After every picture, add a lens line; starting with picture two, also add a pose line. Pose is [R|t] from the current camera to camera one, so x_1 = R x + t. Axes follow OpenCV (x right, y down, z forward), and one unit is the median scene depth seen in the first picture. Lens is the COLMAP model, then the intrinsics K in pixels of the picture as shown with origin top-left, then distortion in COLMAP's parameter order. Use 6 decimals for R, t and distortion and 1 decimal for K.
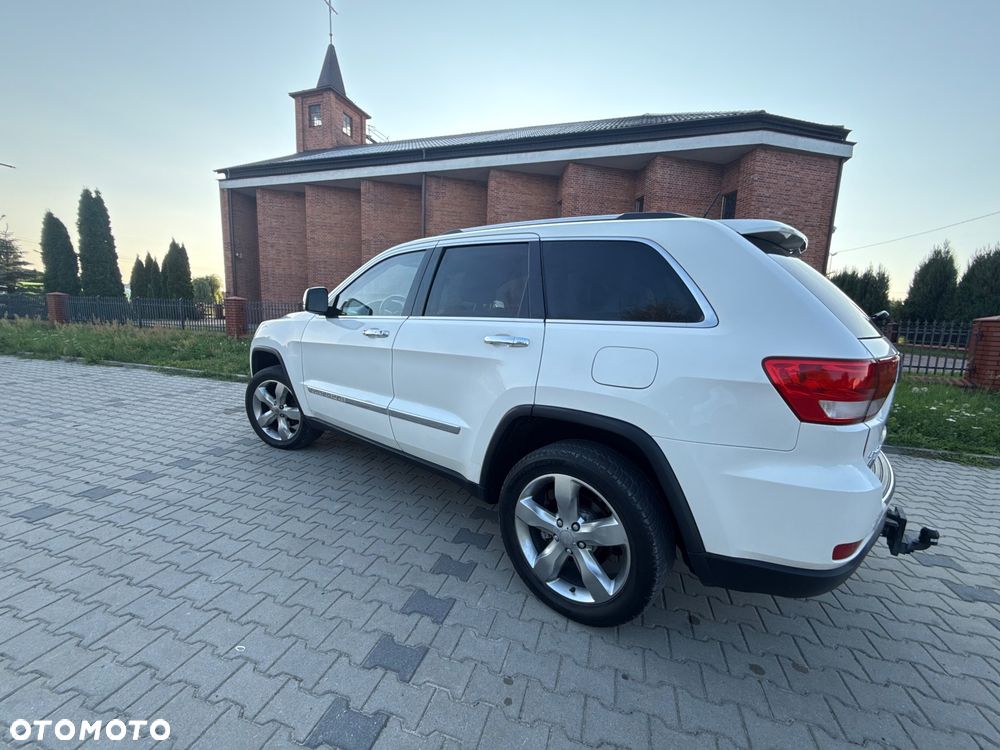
lens RADIAL K [[400.1, 0, 496.2], [0, 400.1, 374.7], [0, 0, 1]] dist [-0.002204, 0.000754]
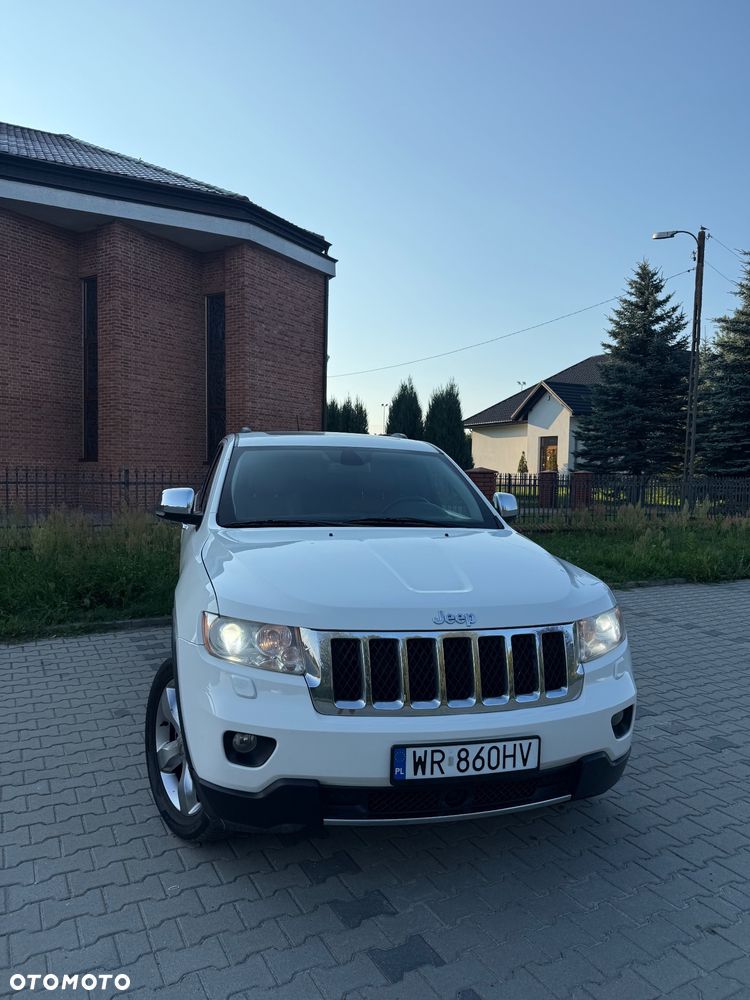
lens RADIAL K [[704.9, 0, 367.1], [0, 704.9, 511.4], [0, 0, 1]] dist [0.048562, -0.069273]
pose [[0.700975, -0.064797, 0.710236, -0.140480], [0.107172, 0.994126, -0.015078, -0.012524], [-0.705088, 0.086686, 0.703802, -0.056979]]
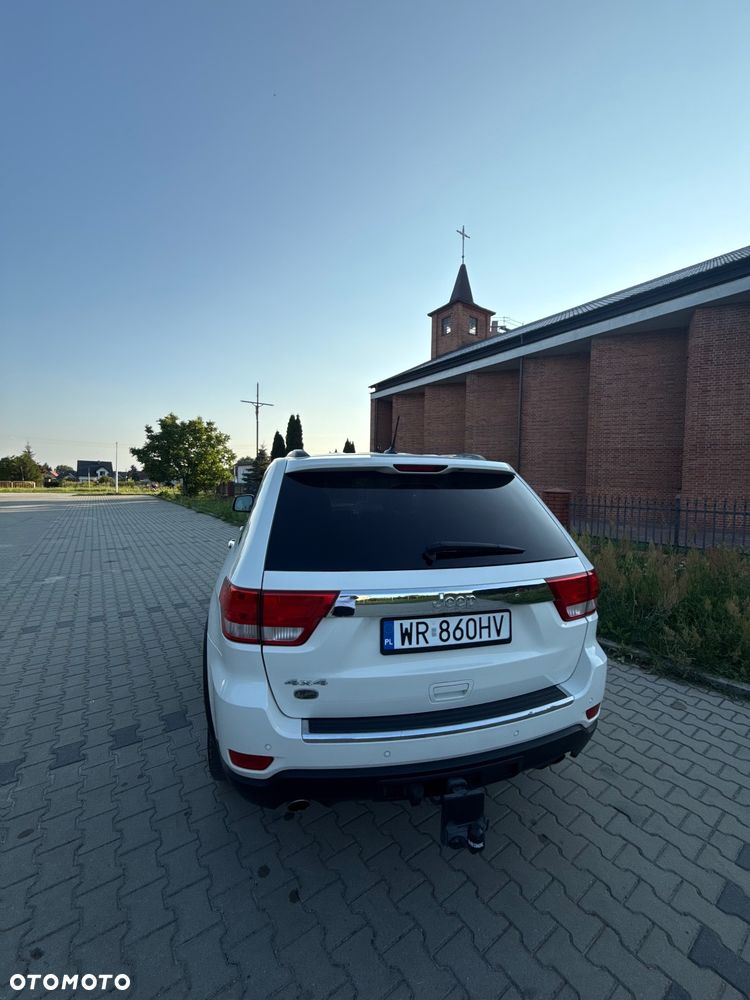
lens RADIAL K [[400.1, 0, 376.2], [0, 400.1, 497.4], [0, 0, 1]] dist [-0.002204, 0.000754]
pose [[0.795088, 0.000102, -0.606494, 0.147829], [-0.078173, 0.991676, -0.102314, -0.016435], [0.601435, 0.128760, 0.788477, 0.019818]]
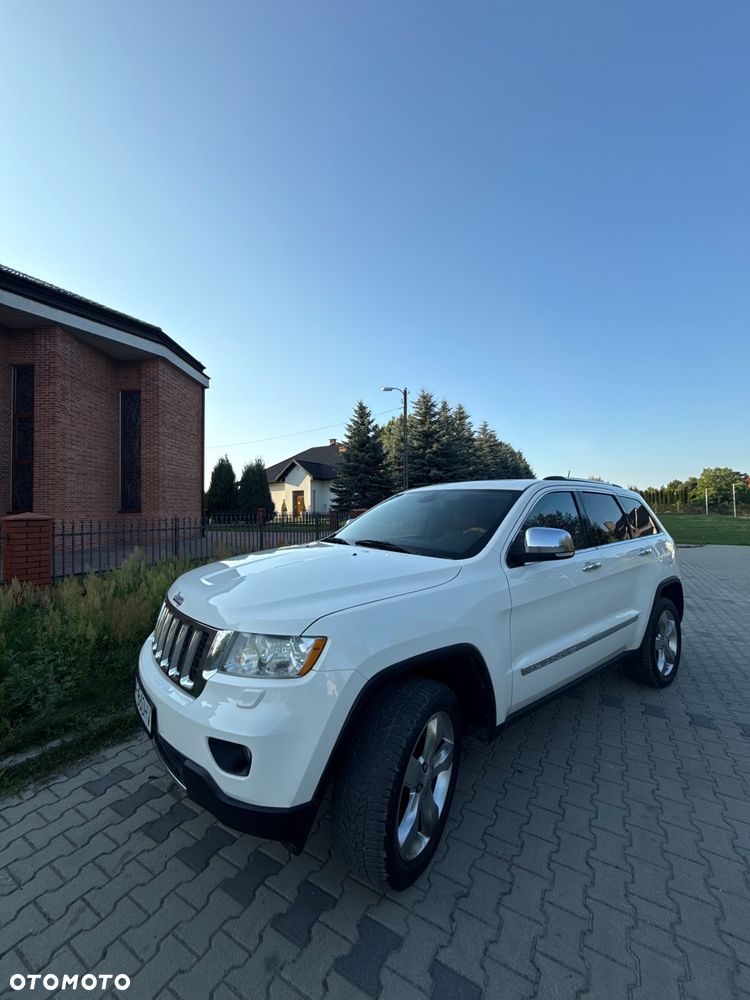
lens RADIAL K [[399.1, 0, 375.9], [0, 399.1, 500.5], [0, 0, 1]] dist [-0.004145, 0.000979]
pose [[0.225181, -0.017299, 0.974163, -0.226852], [0.160944, 0.986767, -0.019680, -0.054252], [-0.960932, 0.161218, 0.224985, 0.198264]]
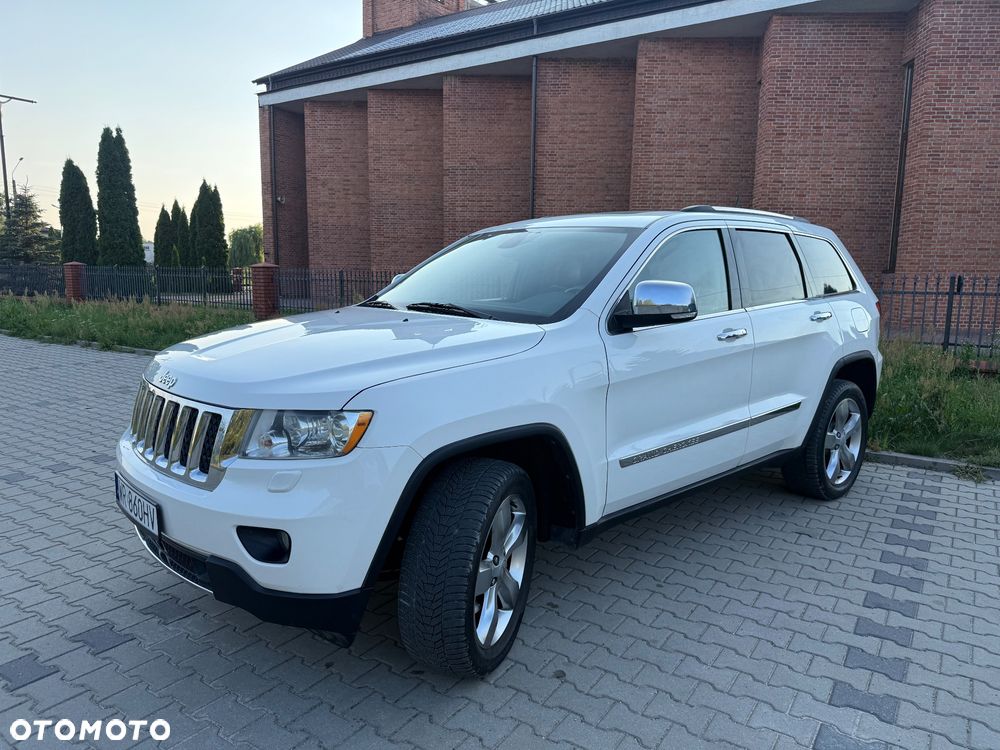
lens RADIAL K [[704.9, 0, 497.9], [0, 704.9, 384.3], [0, 0, 1]] dist [0.048562, -0.069273]
pose [[0.957251, 0.022952, -0.288347, 0.102269], [-0.022250, 0.999736, 0.005714, 0.009248], [0.288402, 0.000946, 0.957509, -0.094133]]
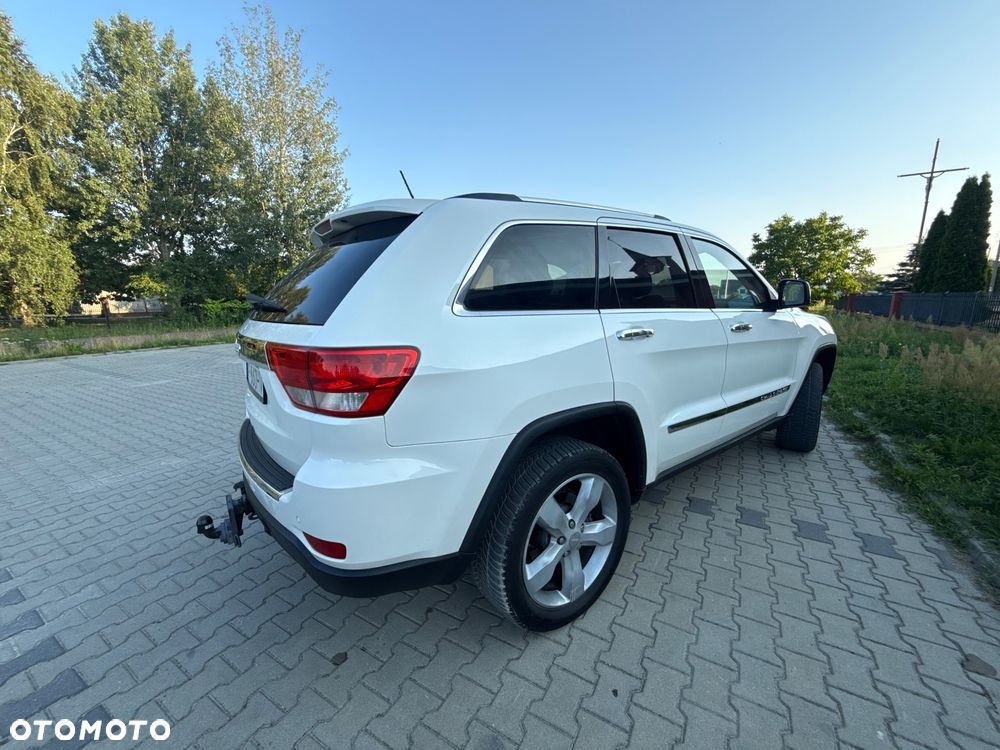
lens RADIAL K [[399.3, 0, 495.5], [0, 399.3, 374.5], [0, 0, 1]] dist [-0.004379, 0.000735]
pose [[-0.242030, 0.150527, -0.958521, 0.189134], [-0.146654, 0.970867, 0.189496, -0.025763], [0.959121, 0.186435, -0.212904, 0.192618]]
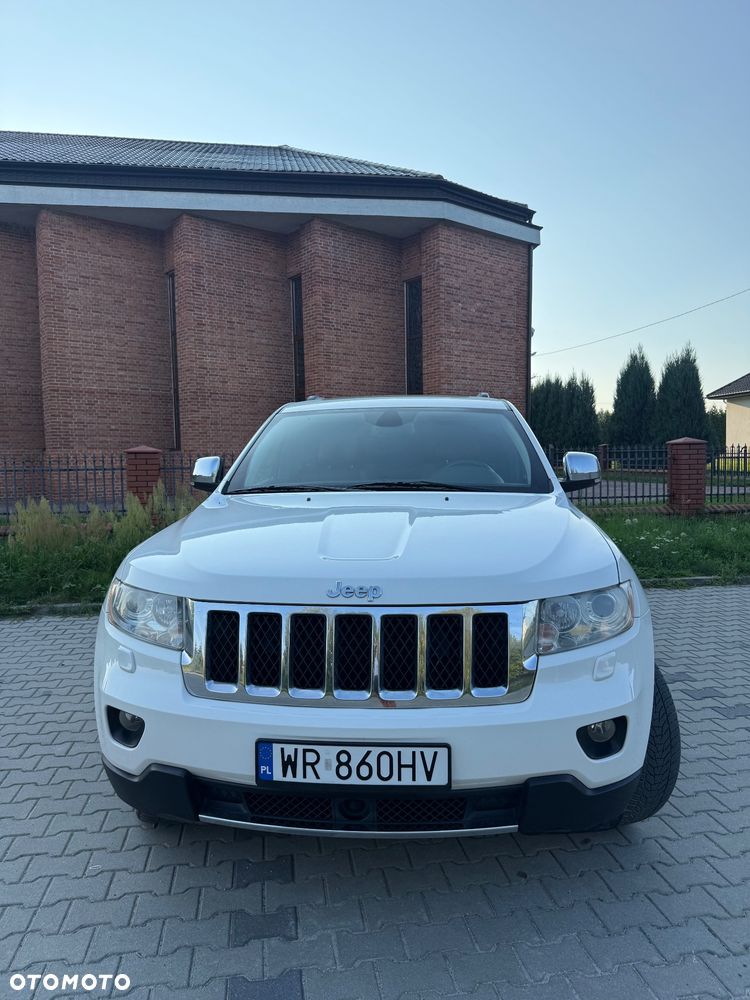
lens RADIAL K [[704.9, 0, 377.5], [0, 704.9, 503.5], [0, 0, 1]] dist [0.048562, -0.069273]
pose [[0.891556, -0.080677, 0.445668, -0.069492], [0.111778, 0.992763, -0.043896, 0.001000], [-0.438901, 0.088952, 0.894122, -0.076142]]
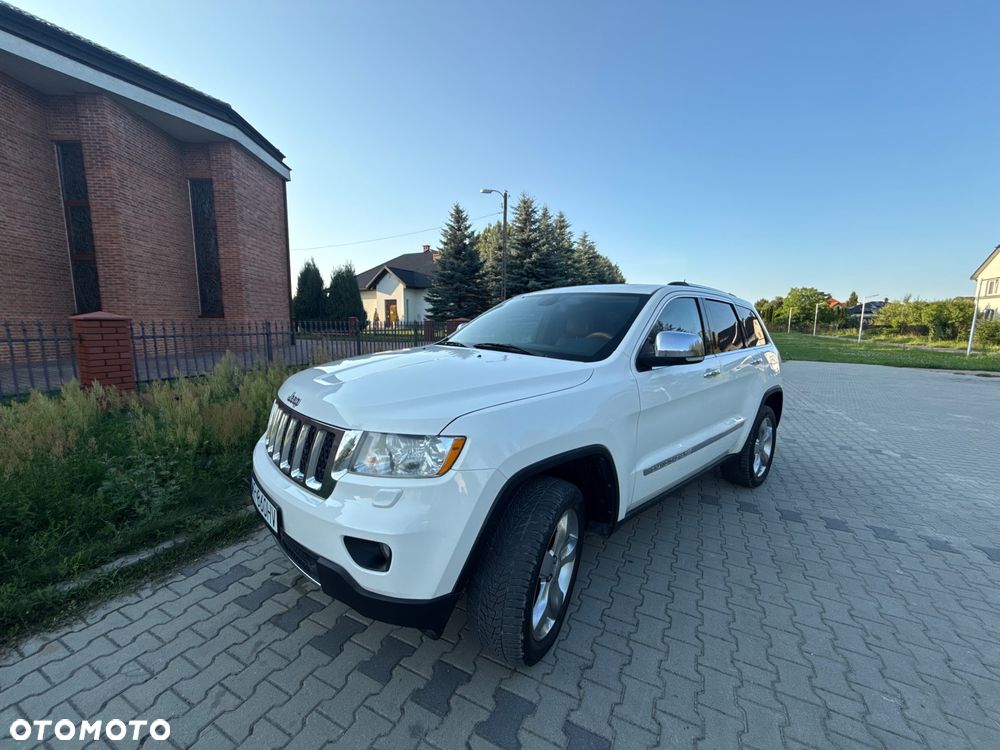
lens RADIAL K [[399.1, 0, 495.9], [0, 399.1, 378.1], [0, 0, 1]] dist [-0.004145, 0.000979]
pose [[0.161314, -0.172047, 0.971791, -0.222111], [0.140205, 0.978695, 0.149996, -0.051532], [-0.976893, 0.112054, 0.181999, 0.211352]]
